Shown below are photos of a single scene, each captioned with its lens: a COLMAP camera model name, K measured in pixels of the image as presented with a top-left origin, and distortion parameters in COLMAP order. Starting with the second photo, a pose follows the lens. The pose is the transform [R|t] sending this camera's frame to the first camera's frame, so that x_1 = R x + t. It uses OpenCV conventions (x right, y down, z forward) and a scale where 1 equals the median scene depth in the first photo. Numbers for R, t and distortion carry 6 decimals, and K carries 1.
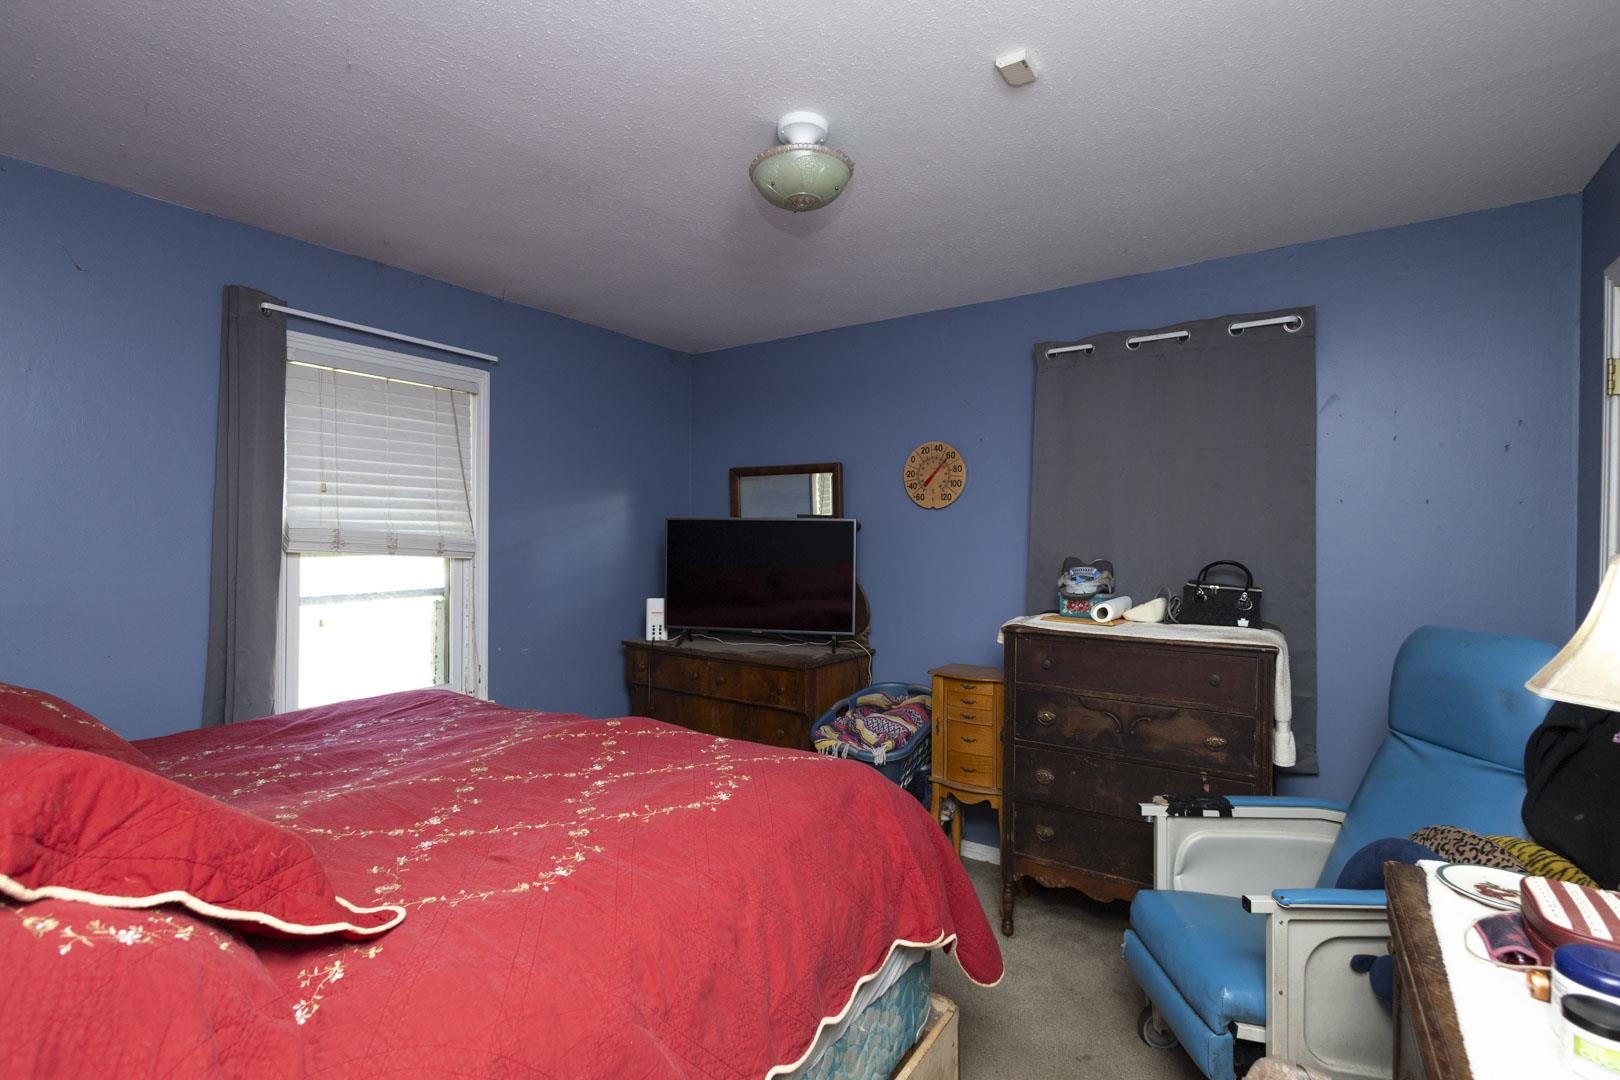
lens RADIAL K [[741.5, 0, 810.6], [0, 741.5, 536.5], [0, 0, 1]] dist [0.007503, -0.001245]
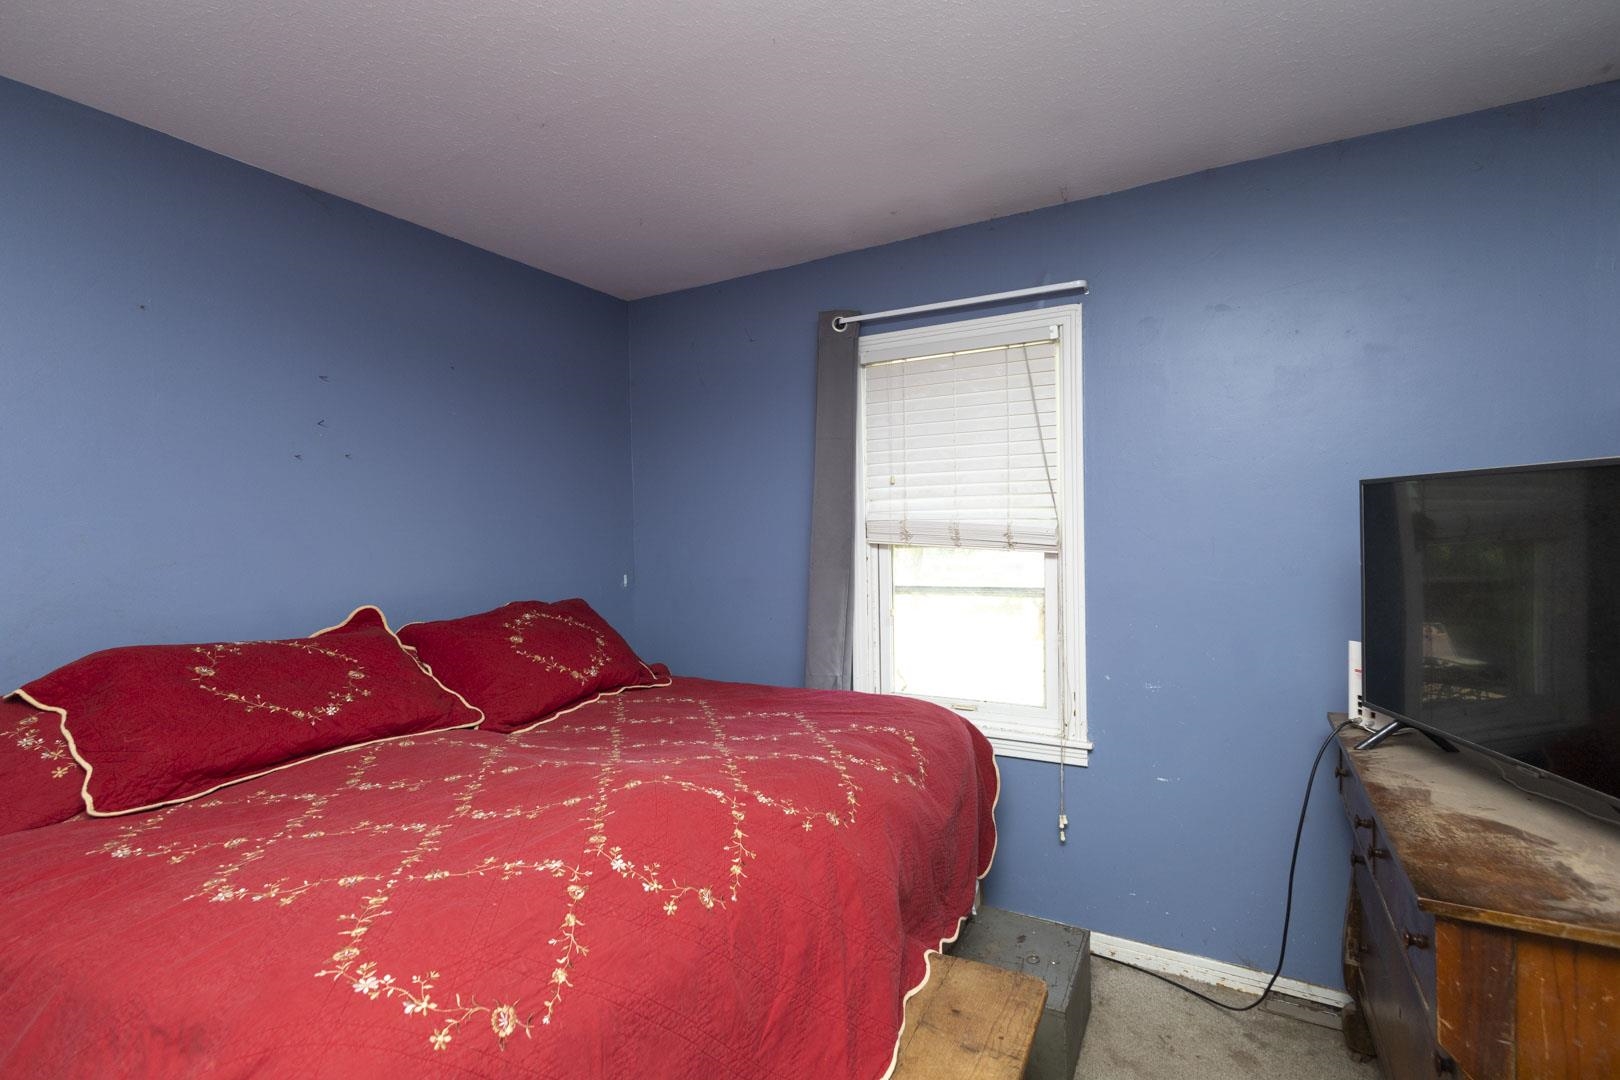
lens RADIAL K [[741.5, 0, 810.6], [0, 741.5, 536.5], [0, 0, 1]] dist [0.007503, -0.001245]
pose [[0.081686, 0.002040, -0.996656, 0.333790], [0.014381, 0.999891, 0.003225, 0.005197], [0.996554, -0.014597, 0.081648, 0.785767]]
